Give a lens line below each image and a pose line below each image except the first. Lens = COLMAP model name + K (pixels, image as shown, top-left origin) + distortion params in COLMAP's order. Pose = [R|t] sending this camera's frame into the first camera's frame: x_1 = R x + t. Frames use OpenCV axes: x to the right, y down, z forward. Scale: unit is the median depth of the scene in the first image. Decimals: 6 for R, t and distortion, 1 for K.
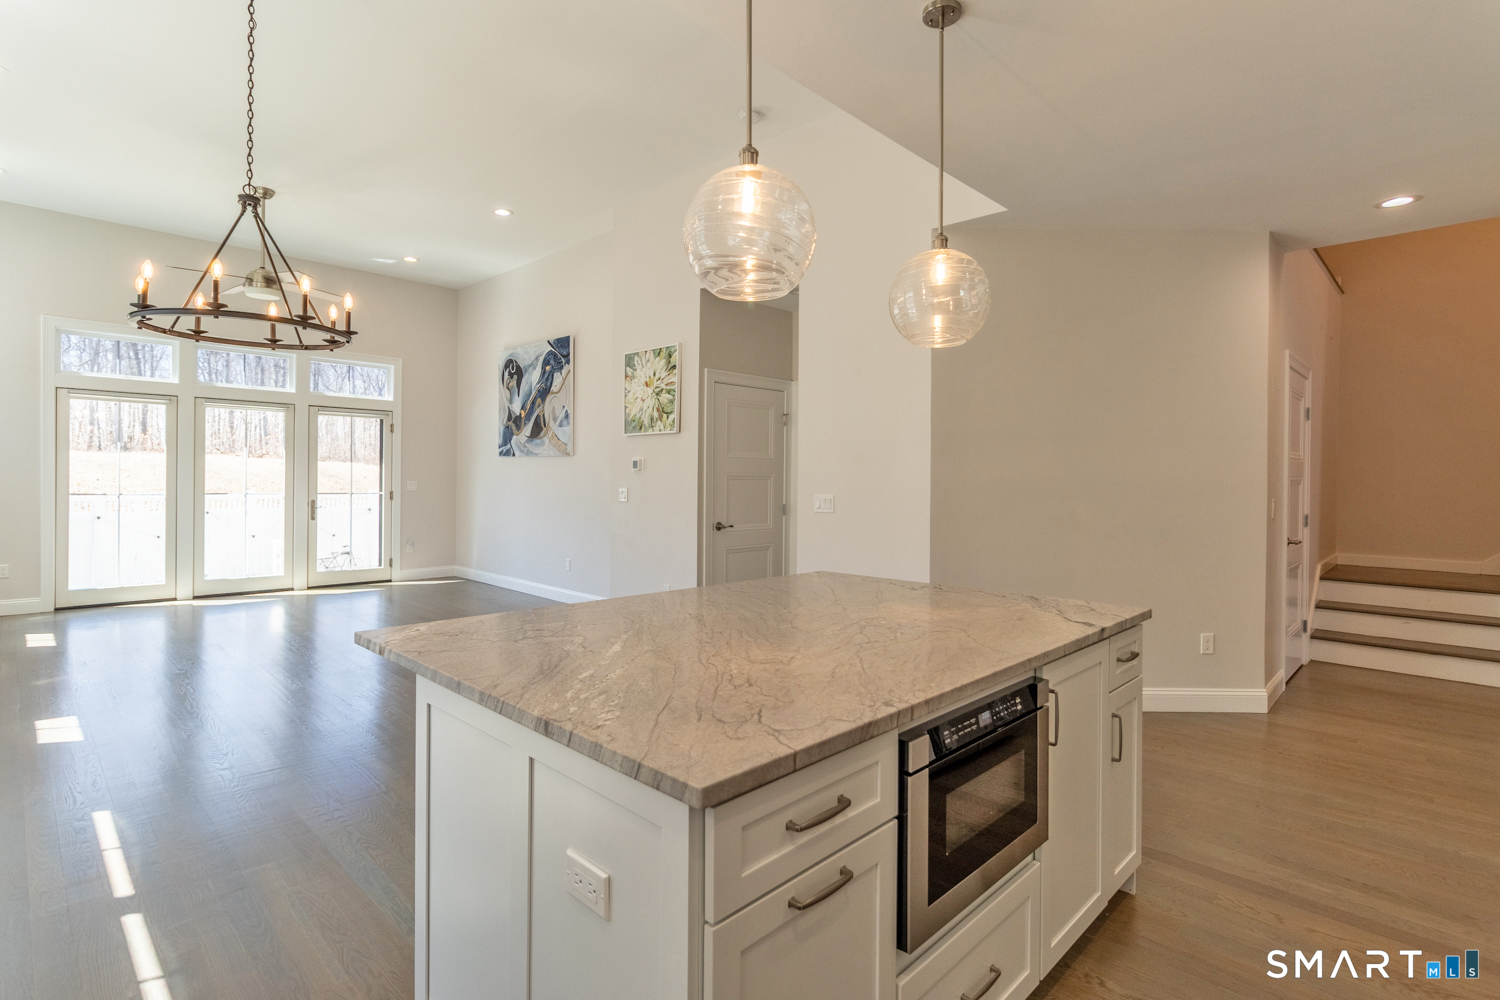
lens RADIAL K [[729.1, 0, 747.0], [0, 729.1, 484.9], [0, 0, 1]] dist [-0.002545, -0.000636]
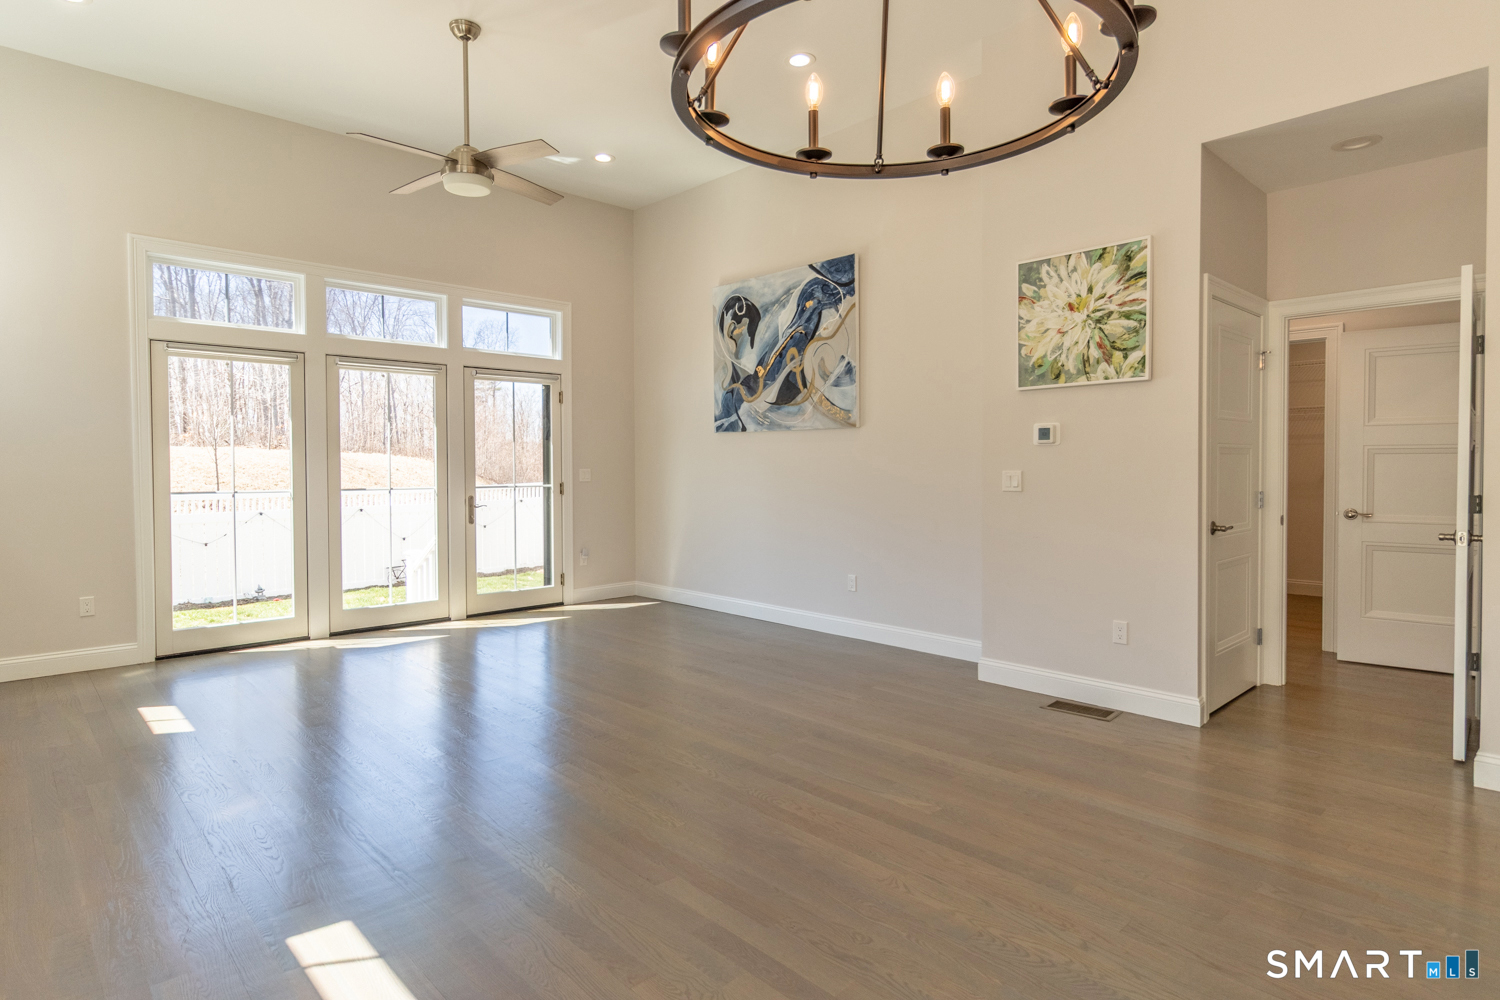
lens RADIAL K [[808.5, 0, 750.7], [0, 808.5, 485.2], [0, 0, 1]] dist [0.000401, 0.000119]
pose [[0.999171, -0.015343, -0.037696, -0.306286], [0.015911, 0.999764, 0.014797, 0.002281], [0.037460, -0.015384, 0.999180, 0.217255]]
